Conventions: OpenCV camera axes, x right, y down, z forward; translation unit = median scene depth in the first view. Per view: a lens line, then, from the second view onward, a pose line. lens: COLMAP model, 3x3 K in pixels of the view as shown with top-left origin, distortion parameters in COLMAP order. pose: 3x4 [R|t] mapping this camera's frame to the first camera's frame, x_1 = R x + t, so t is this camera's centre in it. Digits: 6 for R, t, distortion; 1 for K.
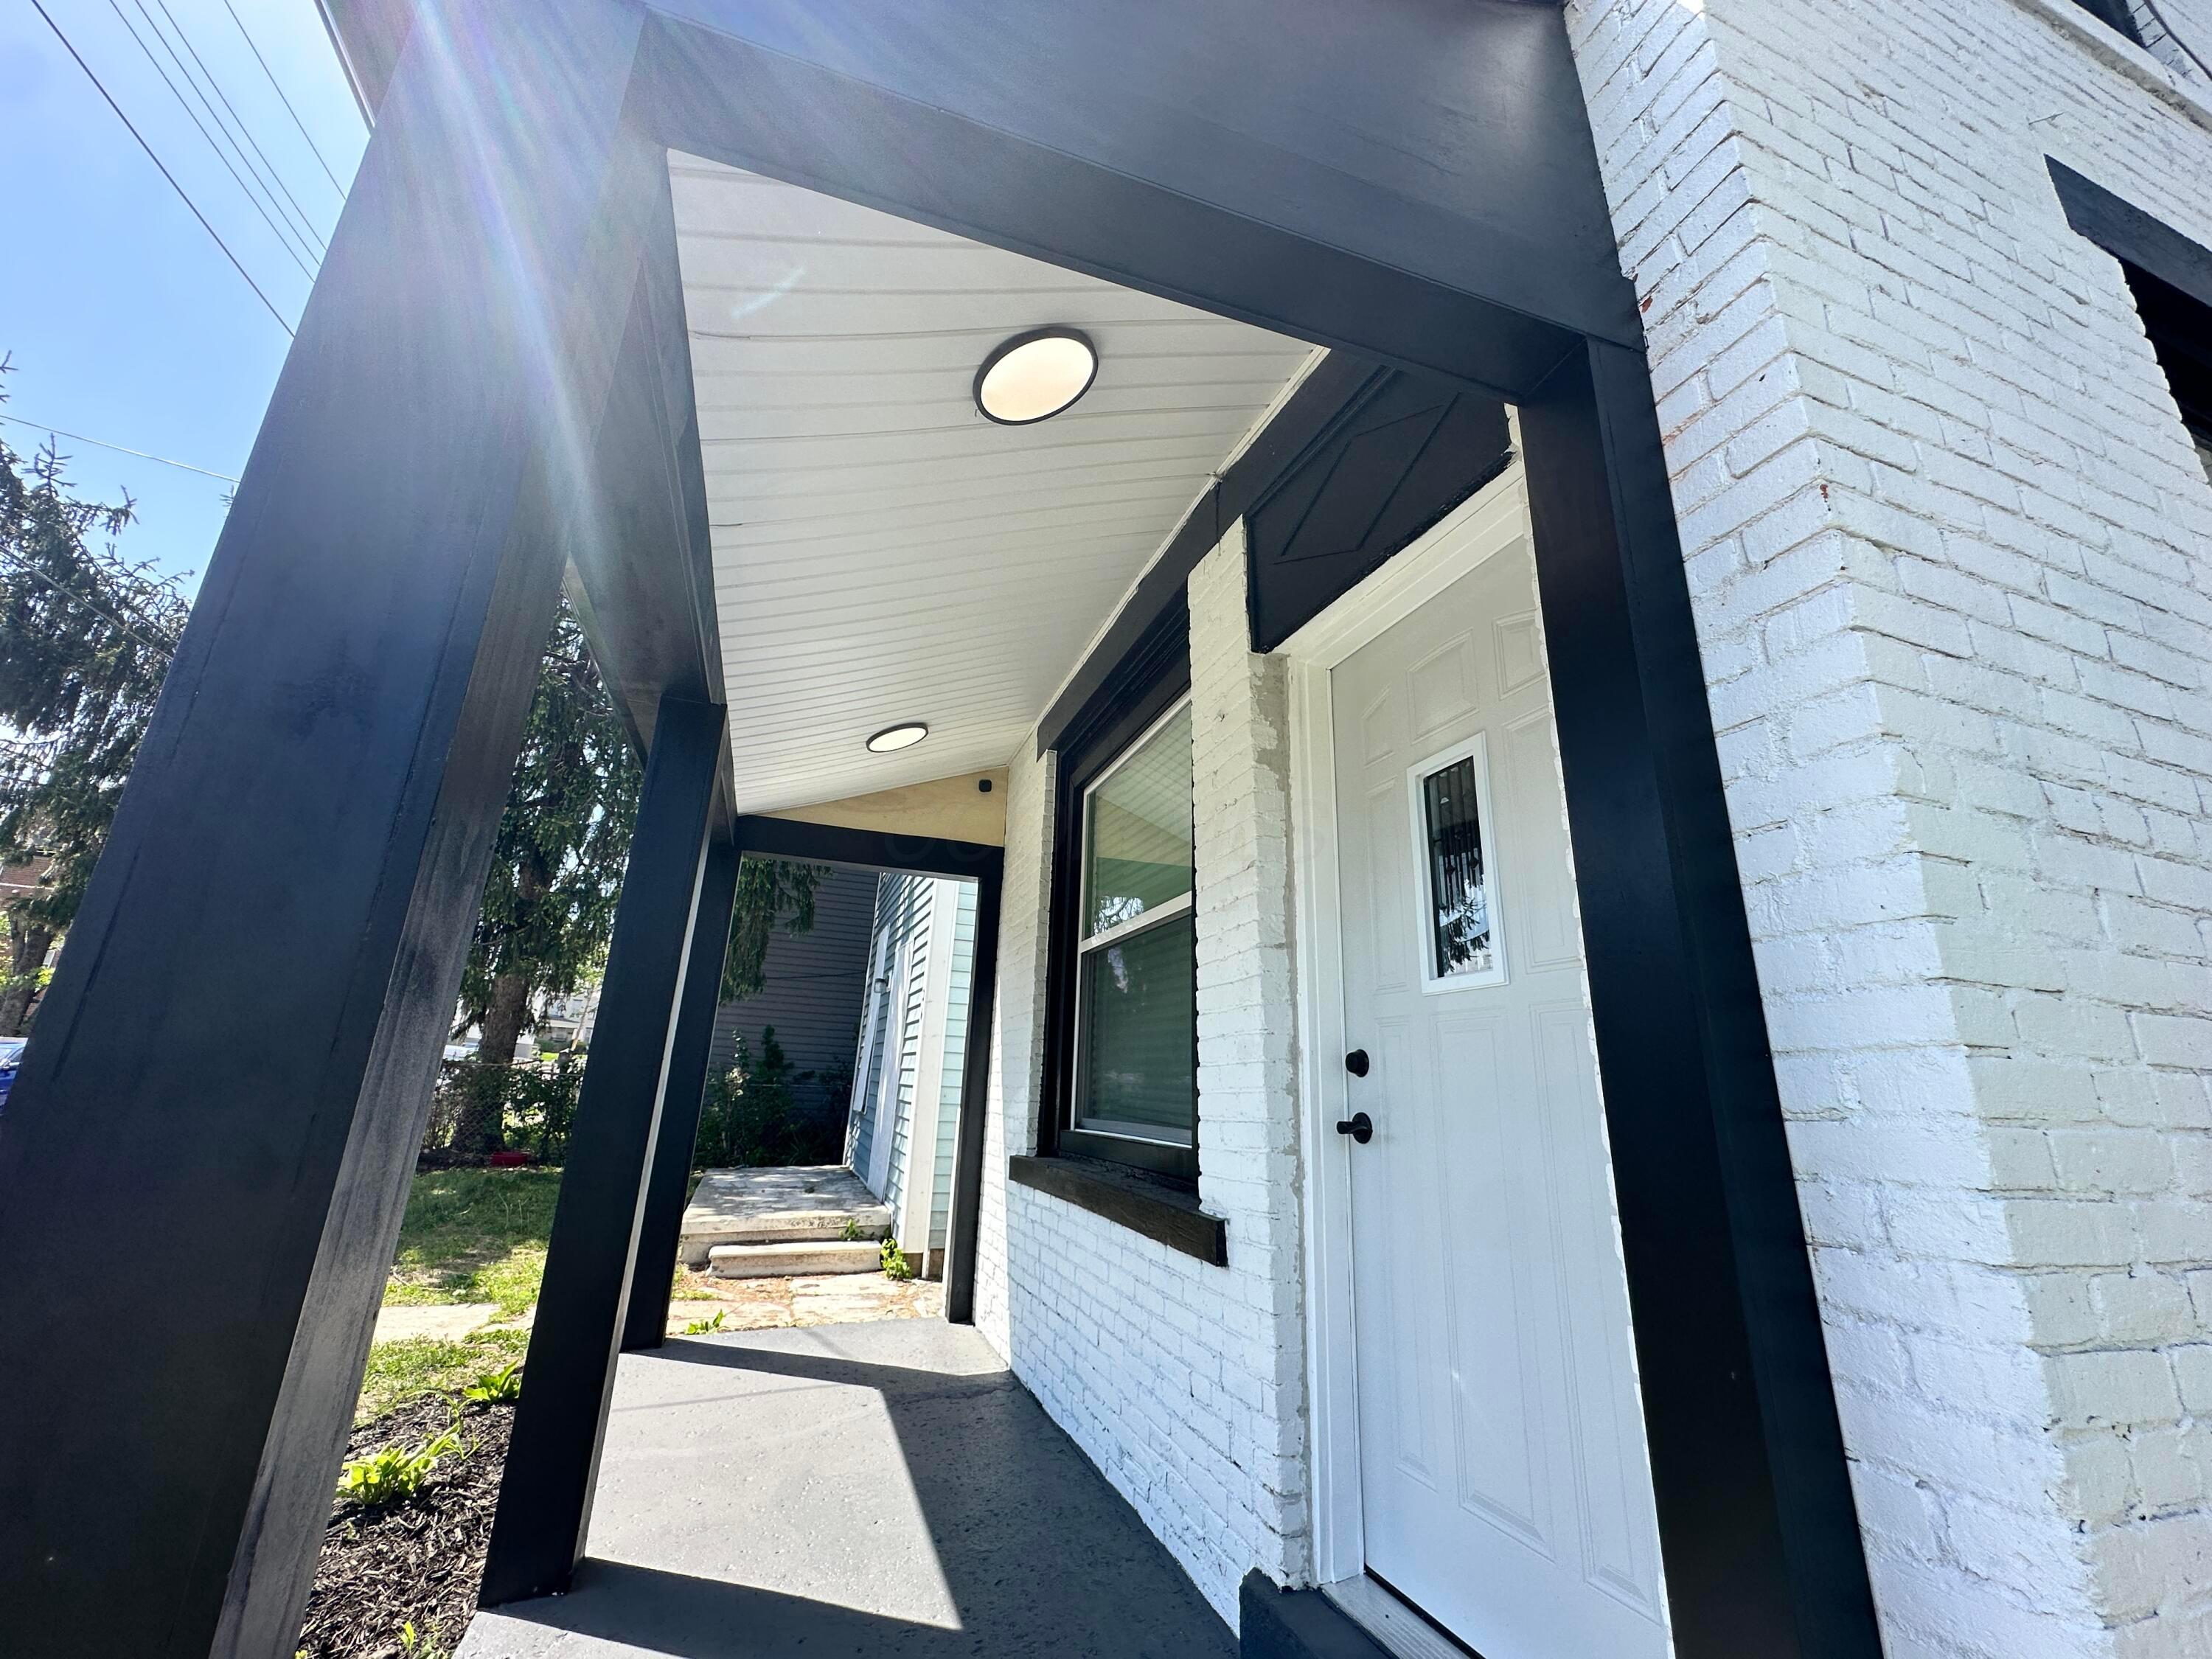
lens RADIAL K [[886.9, 0, 1104.1], [0, 886.9, 820.4], [0, 0, 1]] dist [-0.000841, 0.000304]
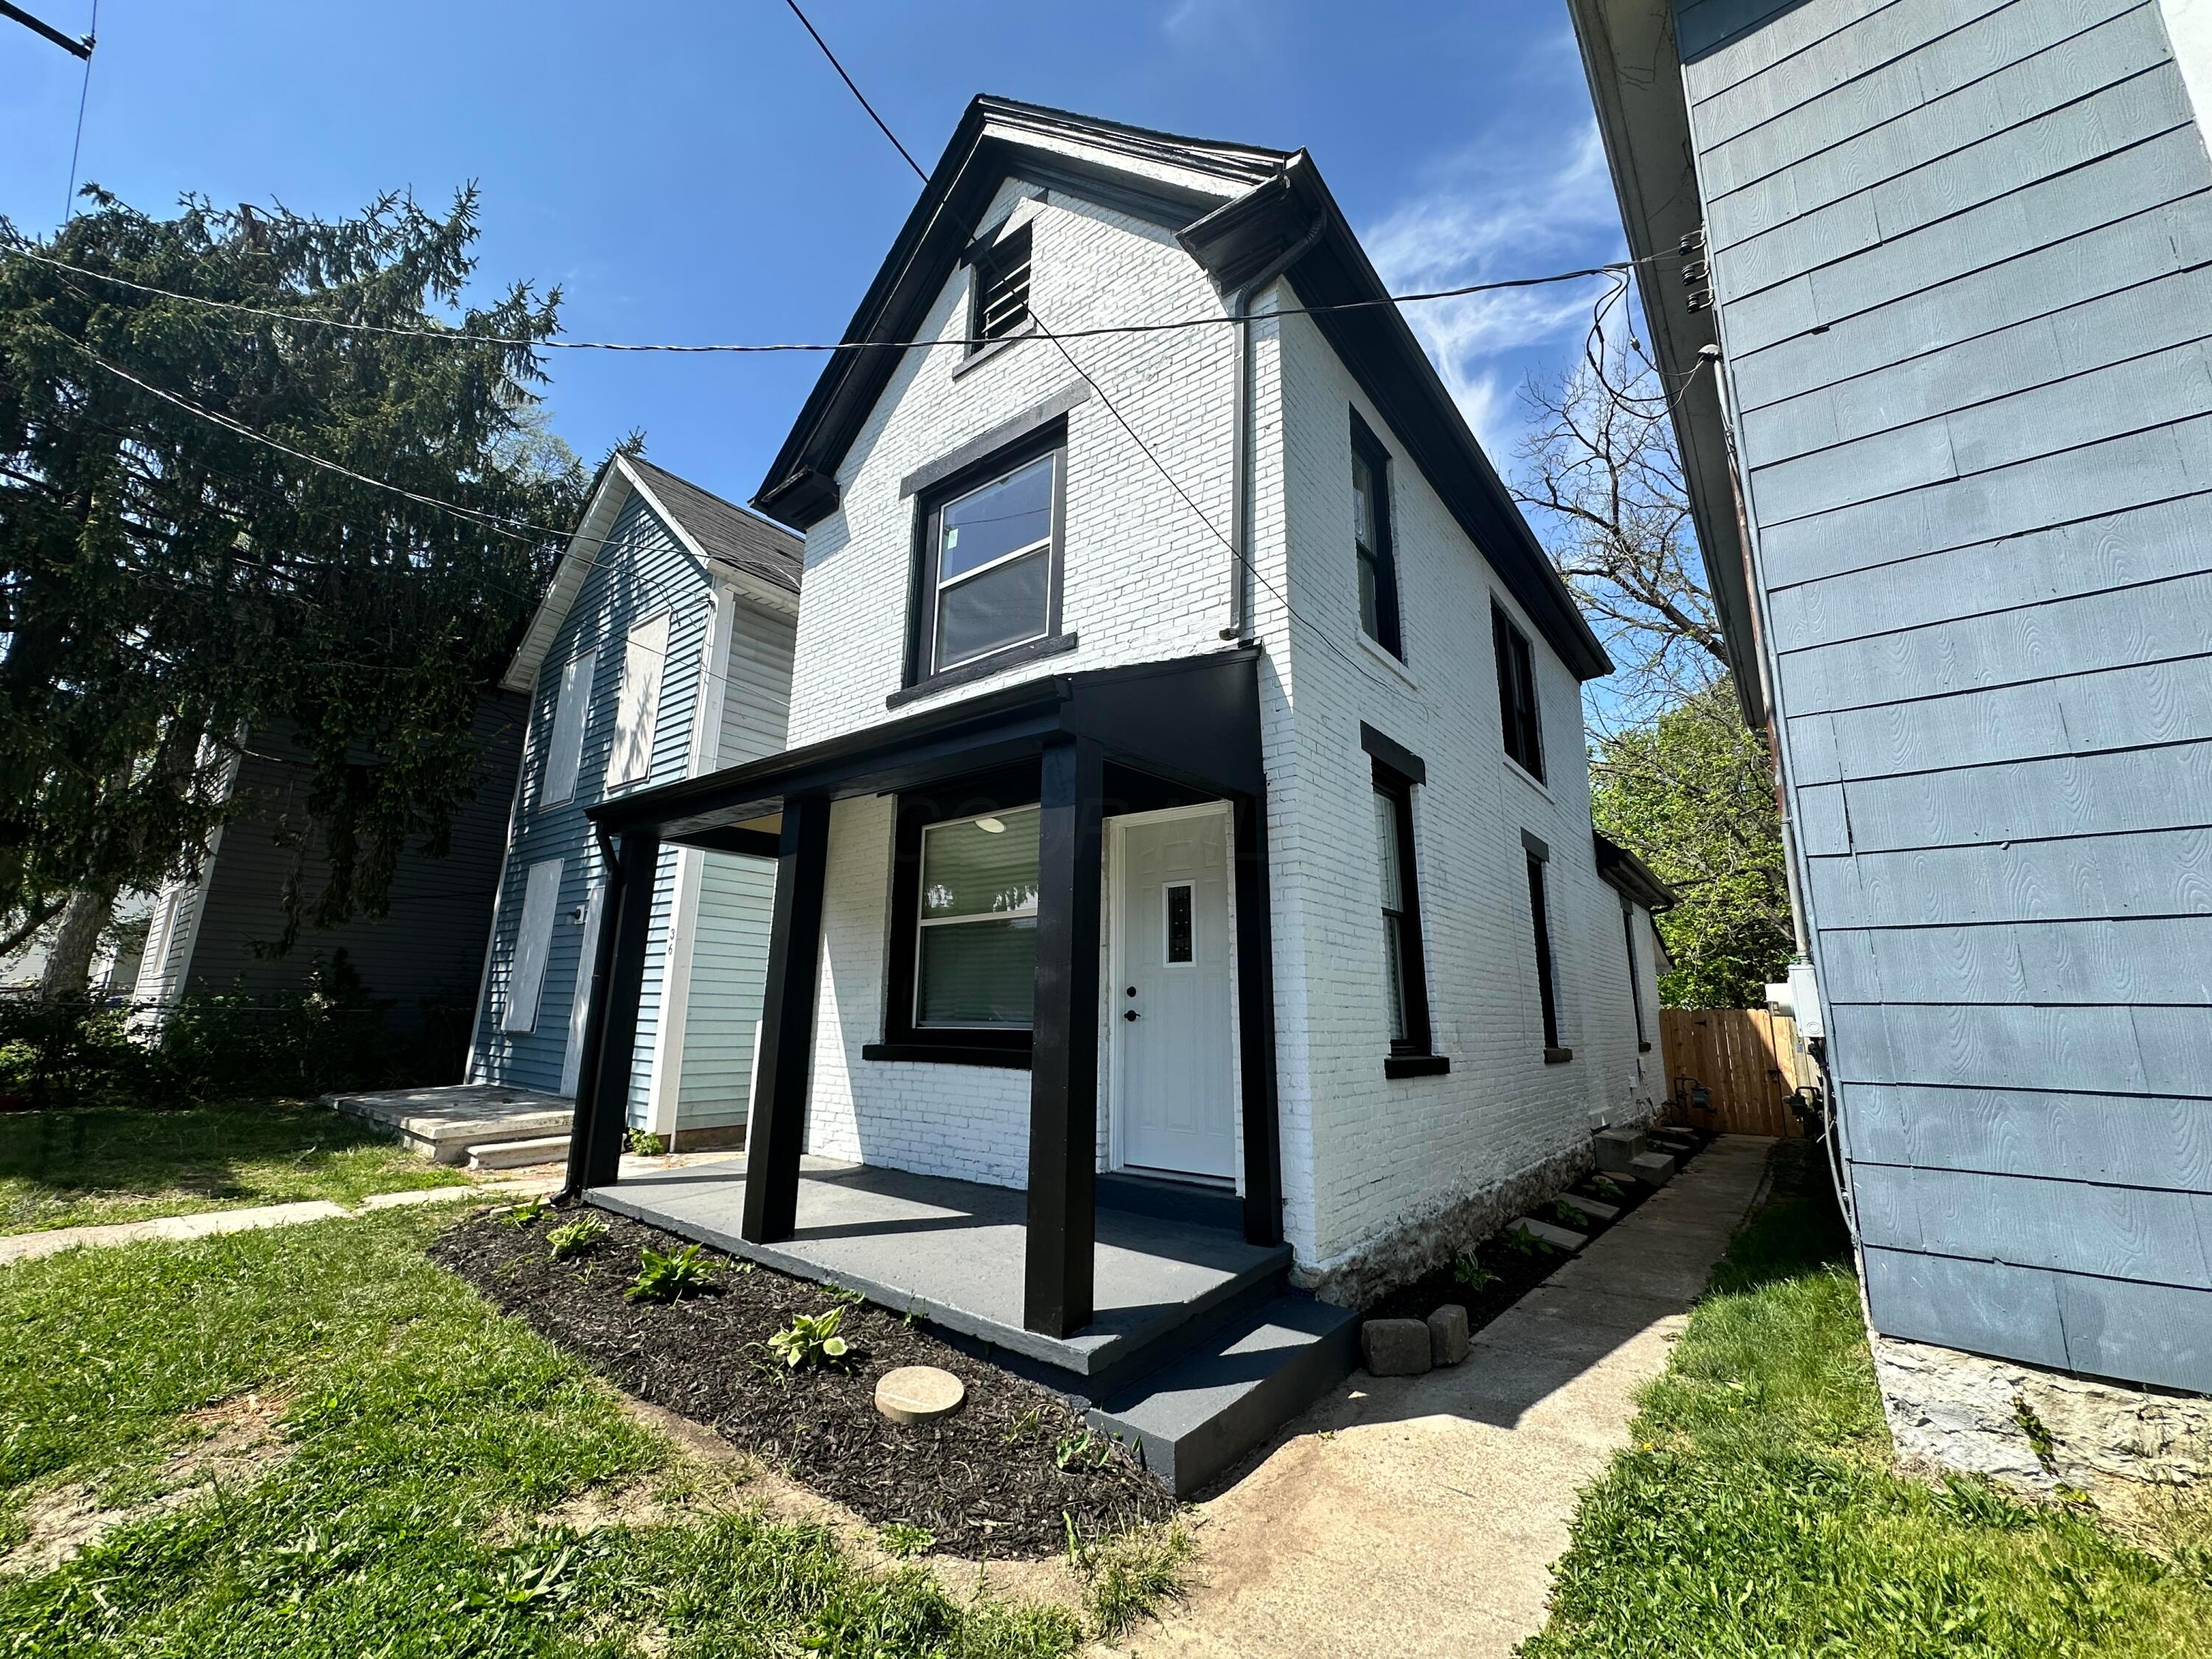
lens RADIAL K [[886.9, 0, 1106.8], [0, 886.9, 822.6], [0, 0, 1]] dist [-0.000841, 0.000304]
pose [[0.849700, 0.089843, 0.519556, -1.166001], [-0.136674, 0.989226, 0.052463, -0.344530], [-0.509245, -0.115587, 0.852824, -1.127324]]
